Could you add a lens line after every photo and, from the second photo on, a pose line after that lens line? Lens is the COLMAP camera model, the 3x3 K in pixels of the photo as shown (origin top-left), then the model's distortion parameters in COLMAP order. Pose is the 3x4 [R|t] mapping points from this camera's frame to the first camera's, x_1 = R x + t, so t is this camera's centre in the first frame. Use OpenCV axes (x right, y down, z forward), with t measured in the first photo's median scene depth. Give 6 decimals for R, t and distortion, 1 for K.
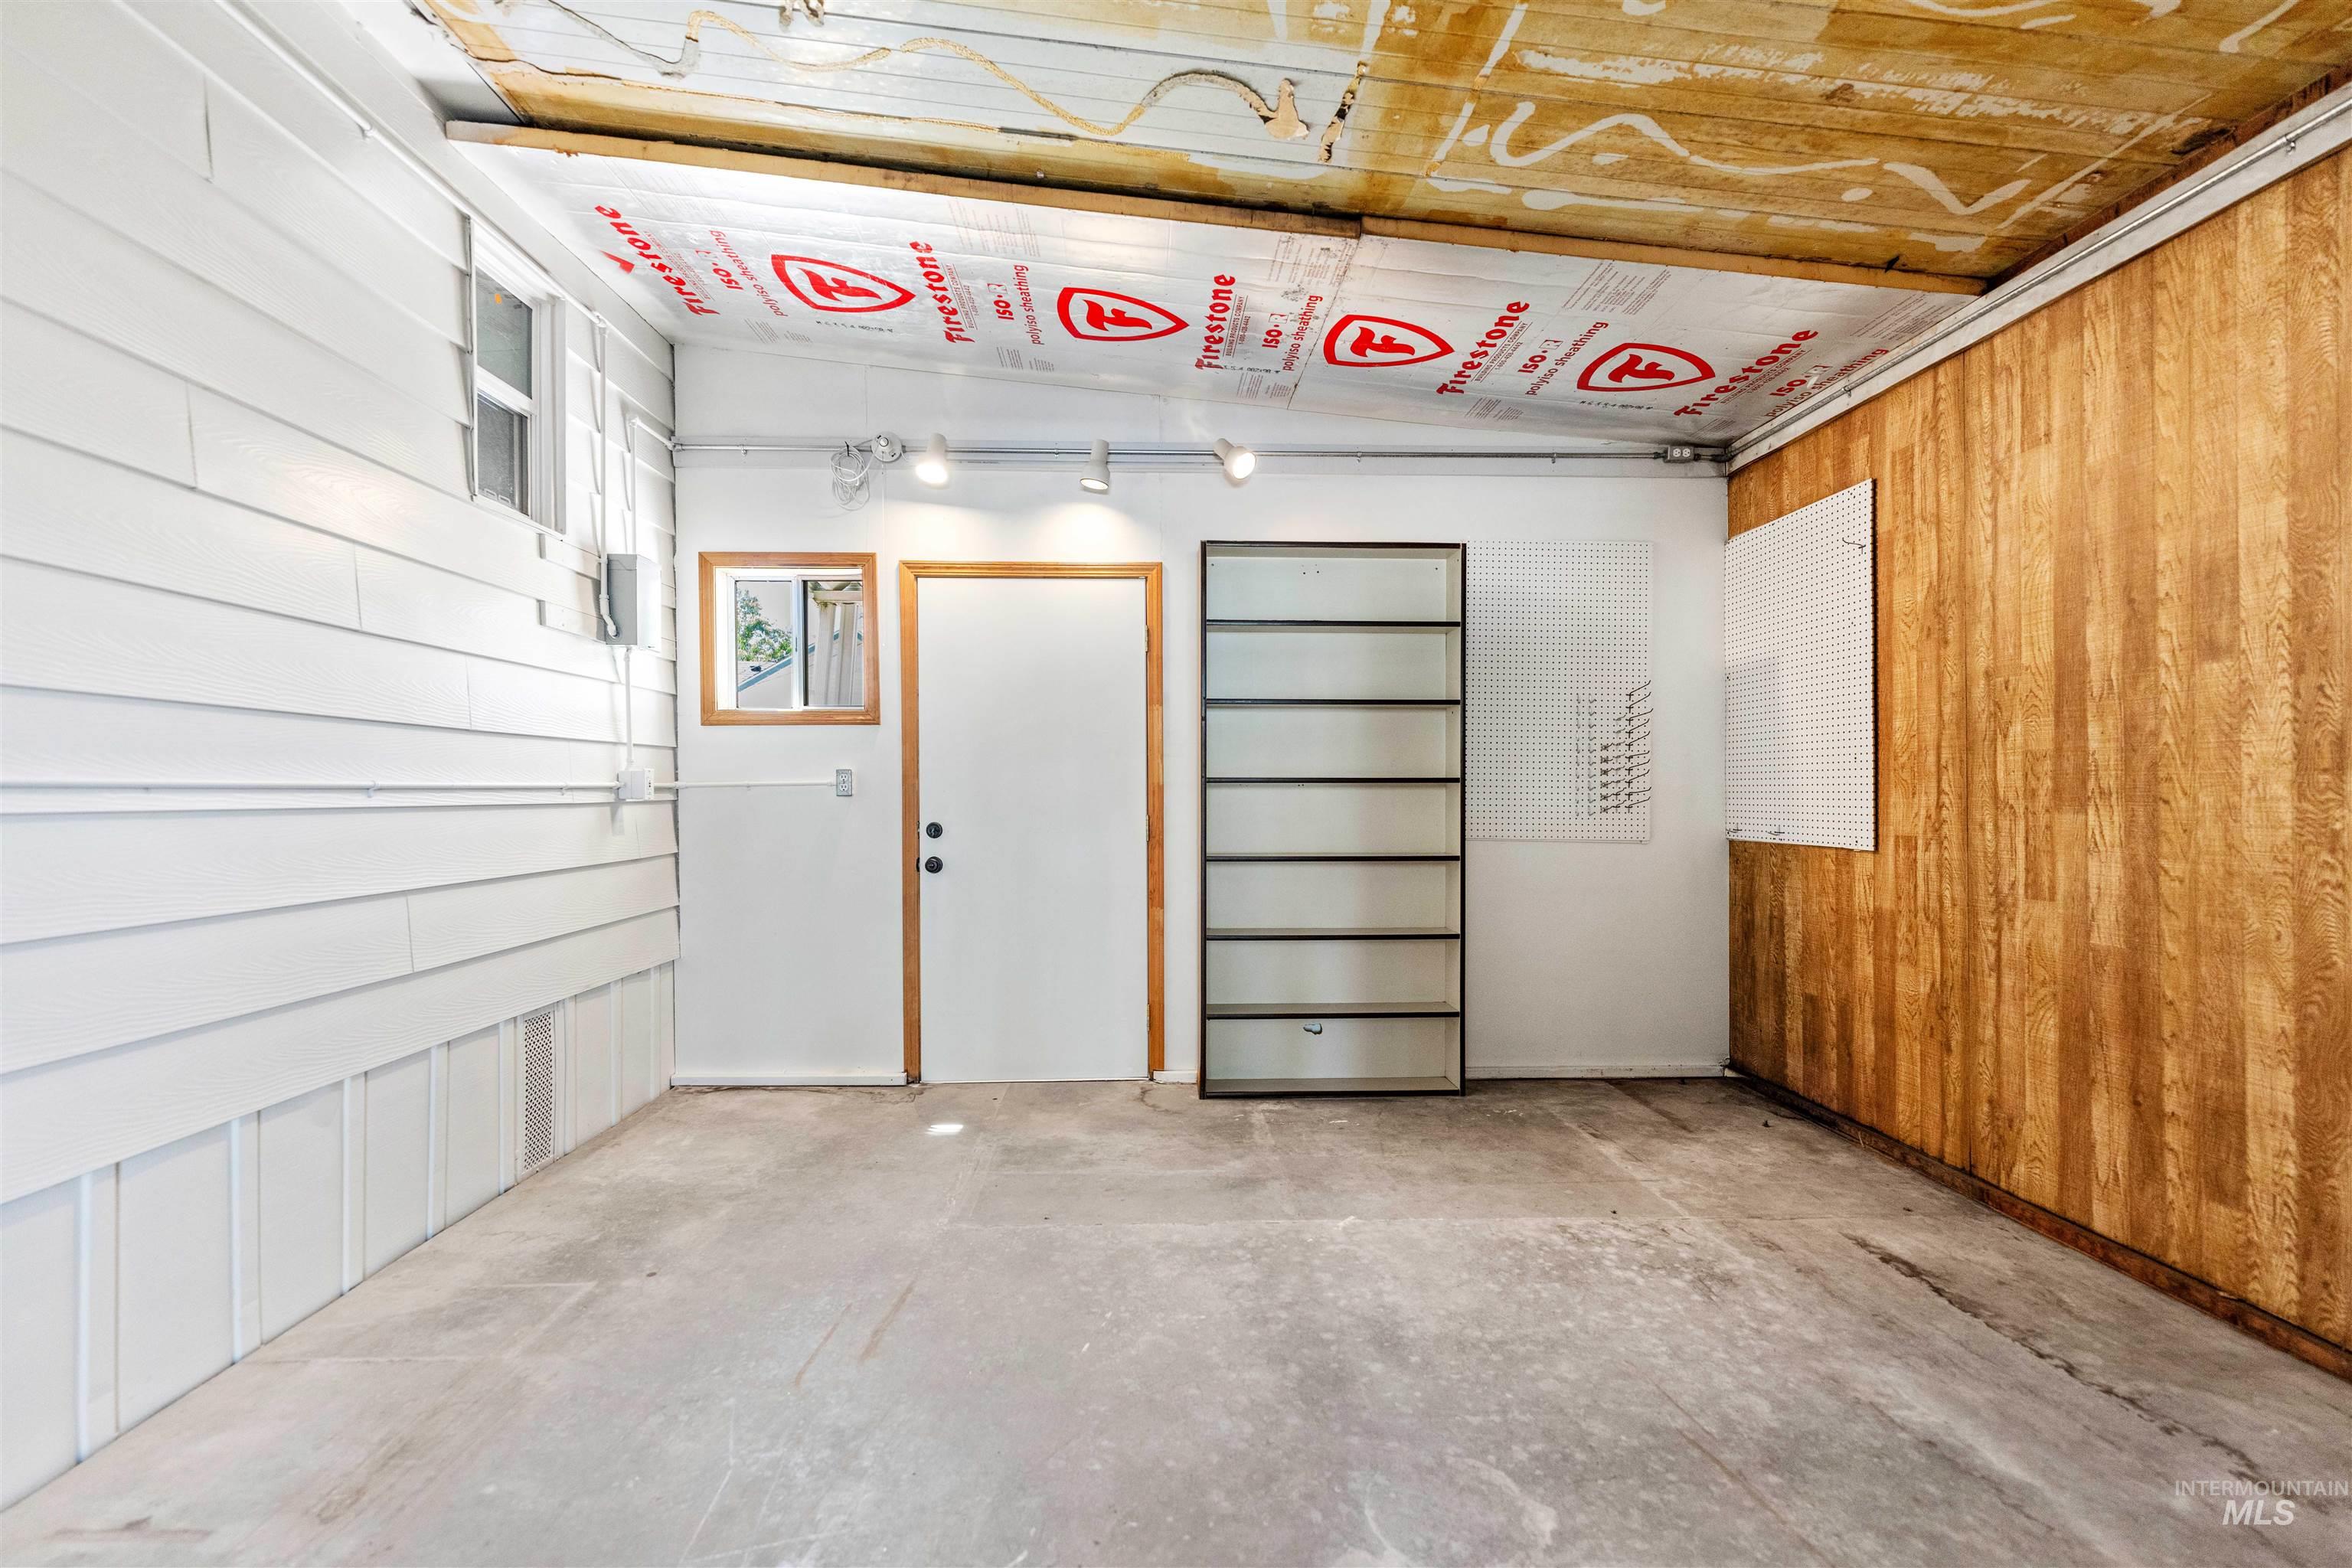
lens RADIAL K [[951.7, 0, 1163.2], [0, 951.7, 796.1], [0, 0, 1]] dist [0.002404, -0.000326]
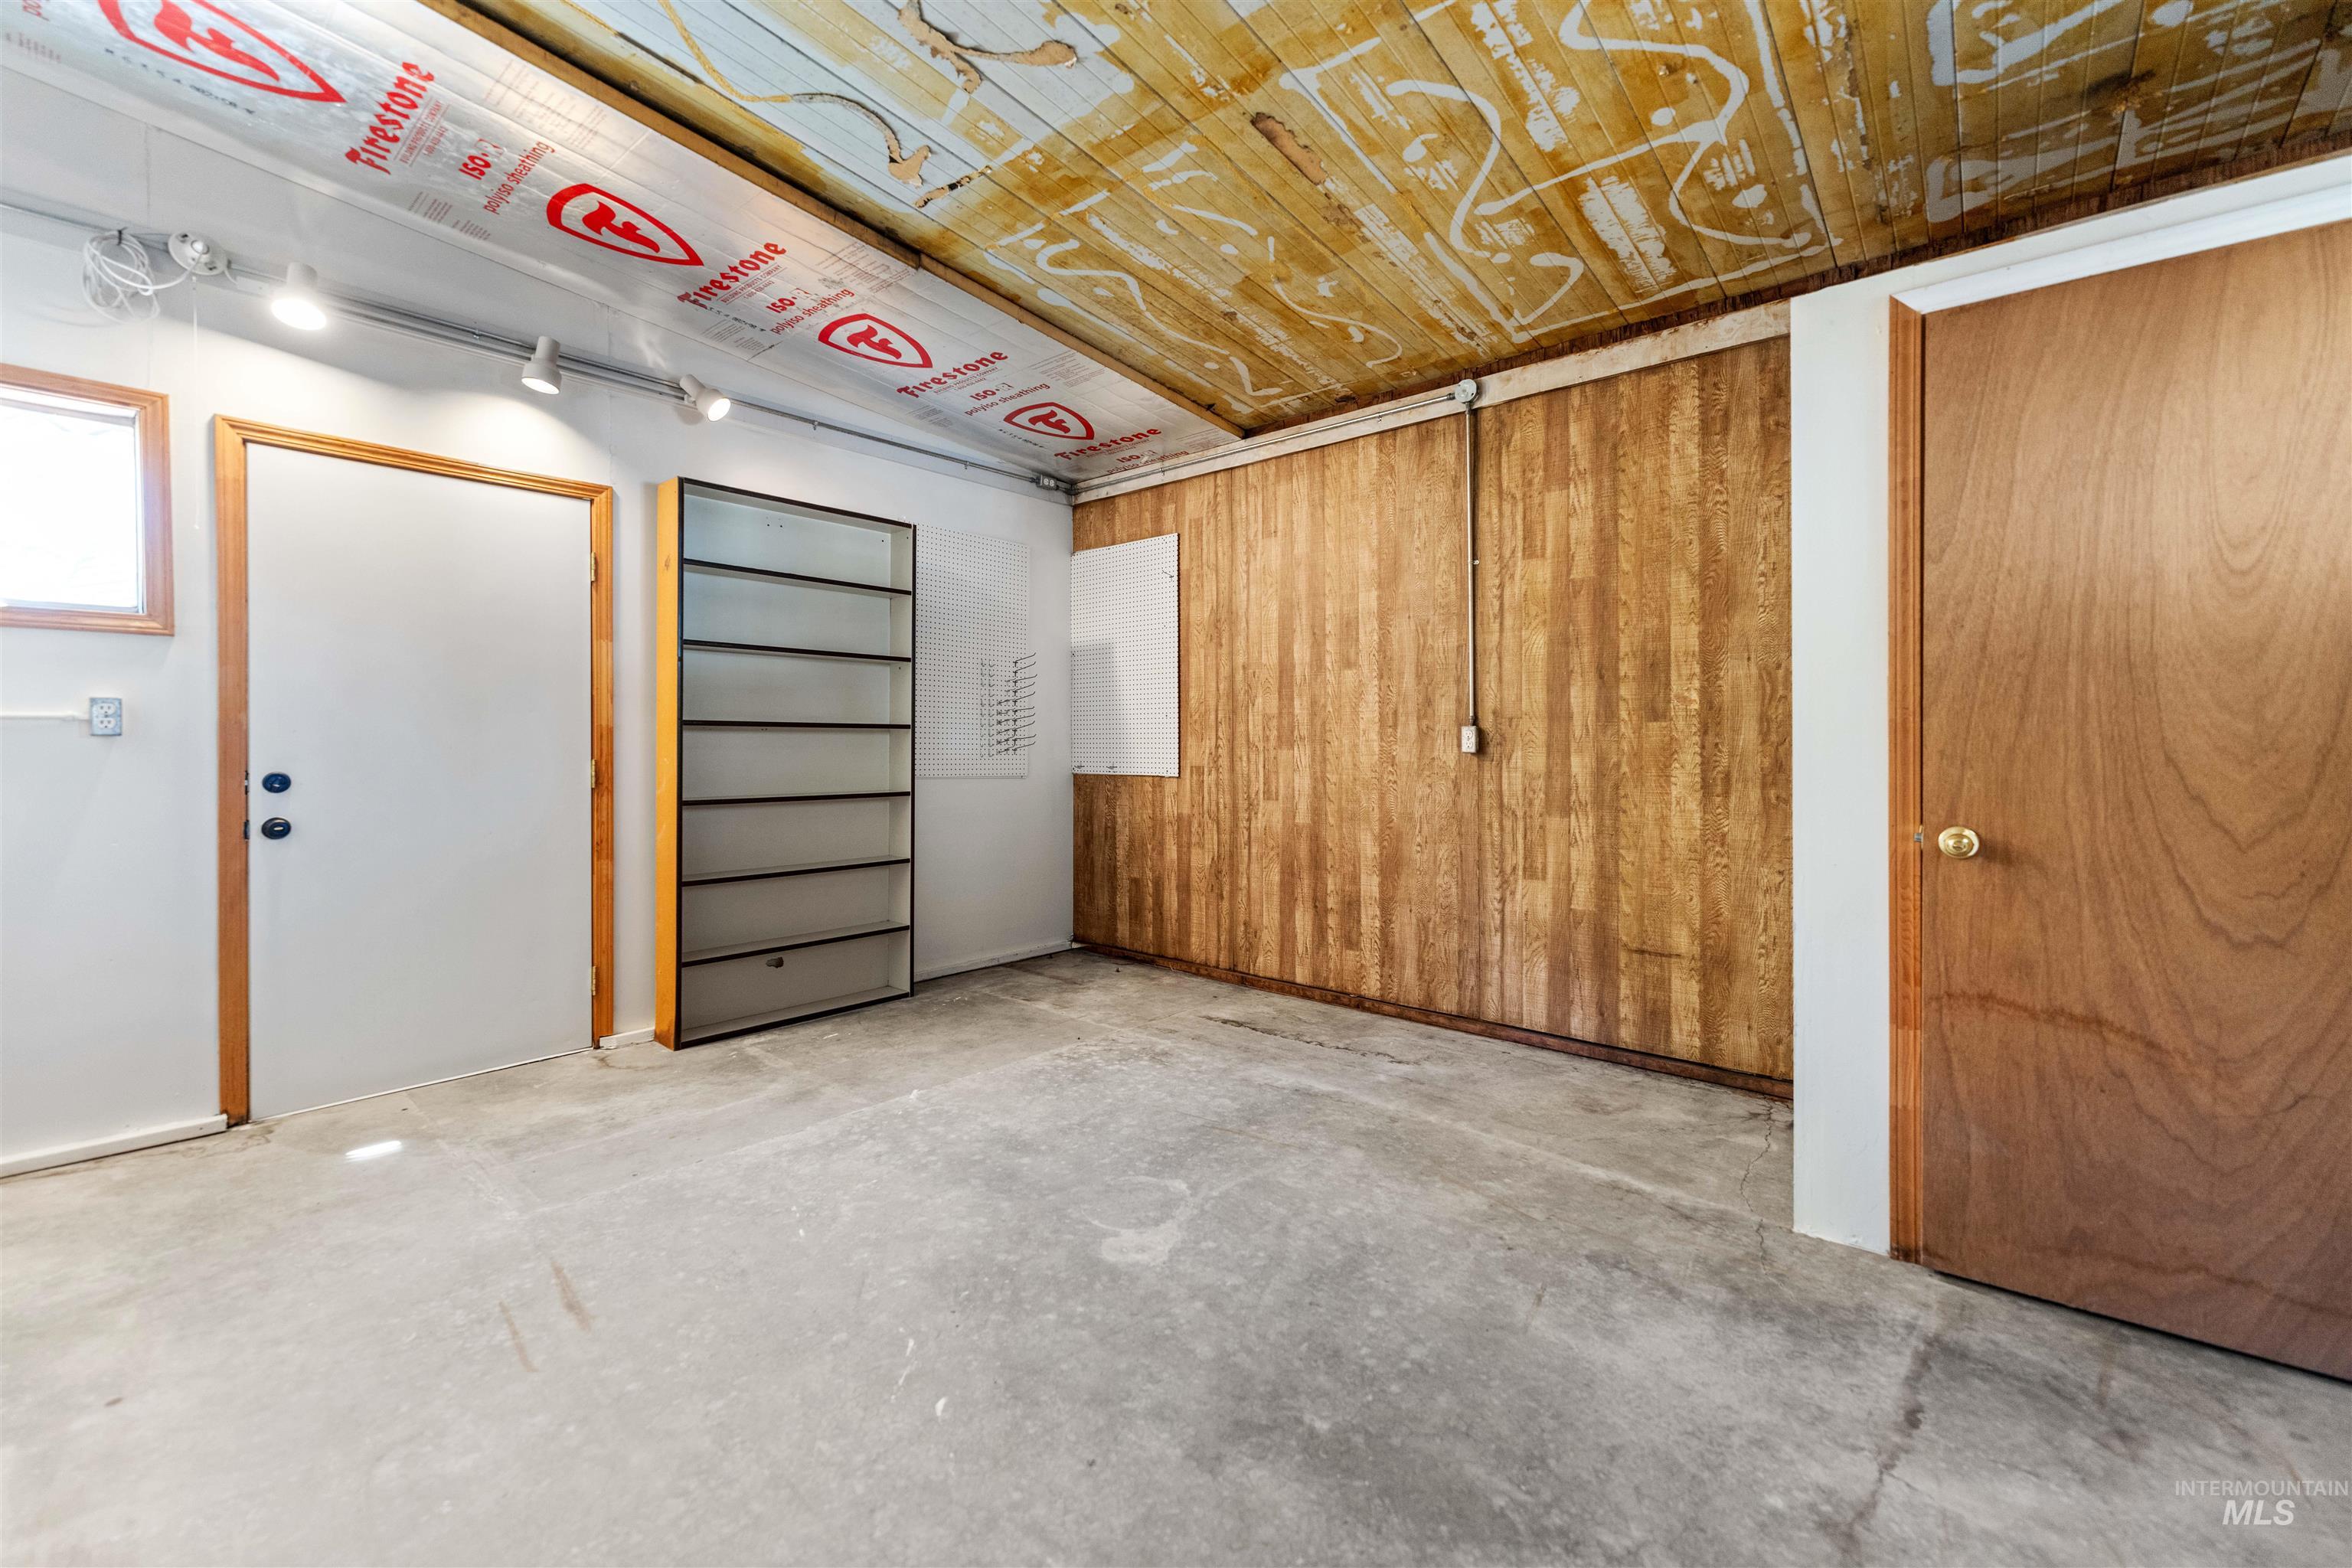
lens RADIAL K [[956.2, 0, 1173.2], [0, 956.2, 750.1], [0, 0, 1]] dist [0.000606, -0.000312]
pose [[0.684336, -0.002048, 0.729164, -0.424901], [0.001241, 0.999998, 0.001643, 0.013719], [-0.729165, -0.000219, 0.684337, -0.050559]]
